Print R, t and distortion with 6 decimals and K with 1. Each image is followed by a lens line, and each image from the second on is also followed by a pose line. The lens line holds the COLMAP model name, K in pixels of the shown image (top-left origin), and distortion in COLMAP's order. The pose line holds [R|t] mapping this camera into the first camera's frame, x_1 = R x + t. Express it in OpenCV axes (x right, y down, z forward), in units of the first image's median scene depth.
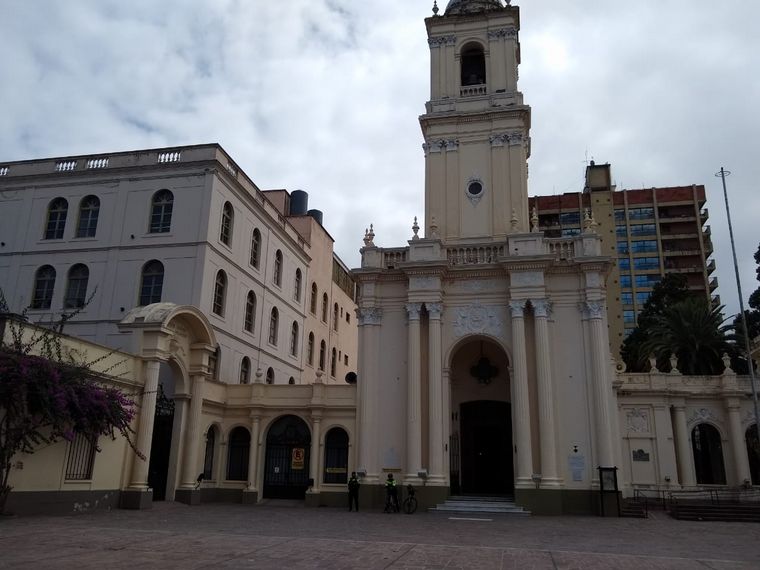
lens RADIAL K [[639.1, 0, 380.0], [0, 639.1, 285.0], [0, 0, 1]] dist [-0.005031, 0.006818]
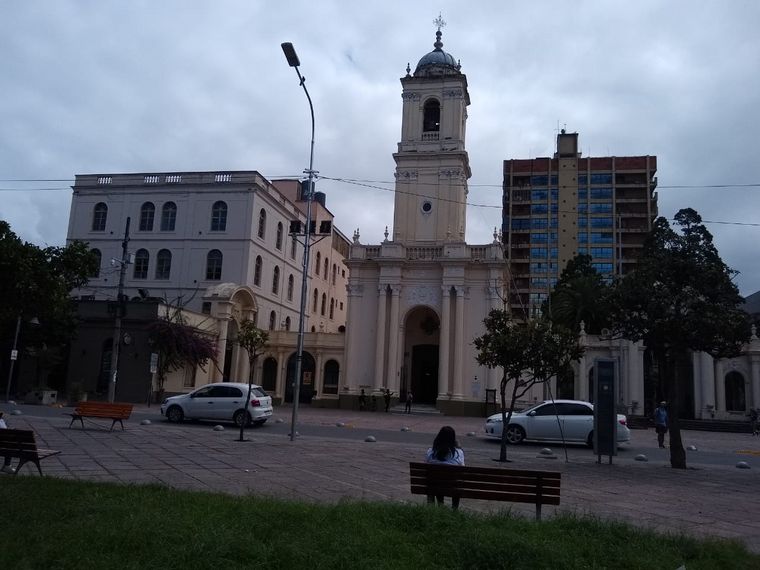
lens RADIAL K [[605.3, 0, 380.0], [0, 605.3, 285.0], [0, 0, 1]] dist [0.039386, 0.000116]
pose [[0.999542, 0.029855, 0.004909, 0.035192], [-0.030218, 0.993215, 0.112296, -0.122165], [-0.001523, -0.112393, 0.993663, -0.433483]]
